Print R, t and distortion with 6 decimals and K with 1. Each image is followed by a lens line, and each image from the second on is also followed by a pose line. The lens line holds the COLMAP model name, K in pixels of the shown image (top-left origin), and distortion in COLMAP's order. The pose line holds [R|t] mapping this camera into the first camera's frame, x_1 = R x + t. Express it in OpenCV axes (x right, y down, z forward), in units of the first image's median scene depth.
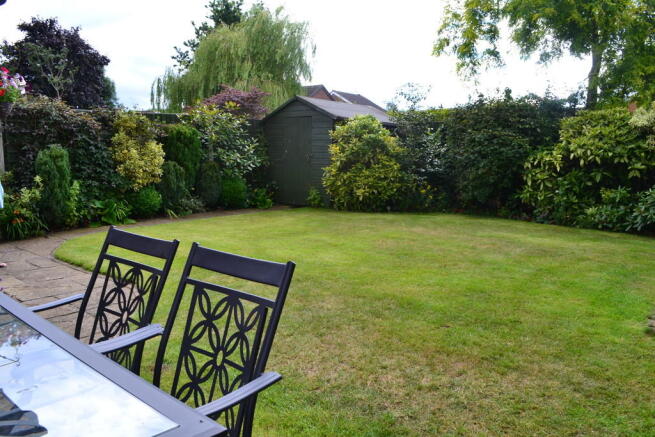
lens RADIAL K [[524.5, 0, 327.5], [0, 524.5, 218.5], [0, 0, 1]] dist [-0.091642, 0.005226]
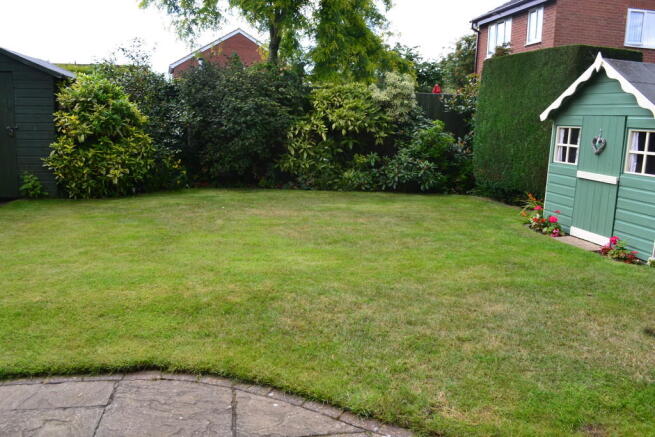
lens RADIAL K [[524.5, 0, 327.5], [0, 524.5, 218.5], [0, 0, 1]] dist [-0.091642, 0.005226]
pose [[0.624324, -0.140160, 0.768489, -0.390488], [0.078249, 0.990045, 0.116999, -0.055096], [-0.777237, -0.012911, 0.629076, 0.290534]]
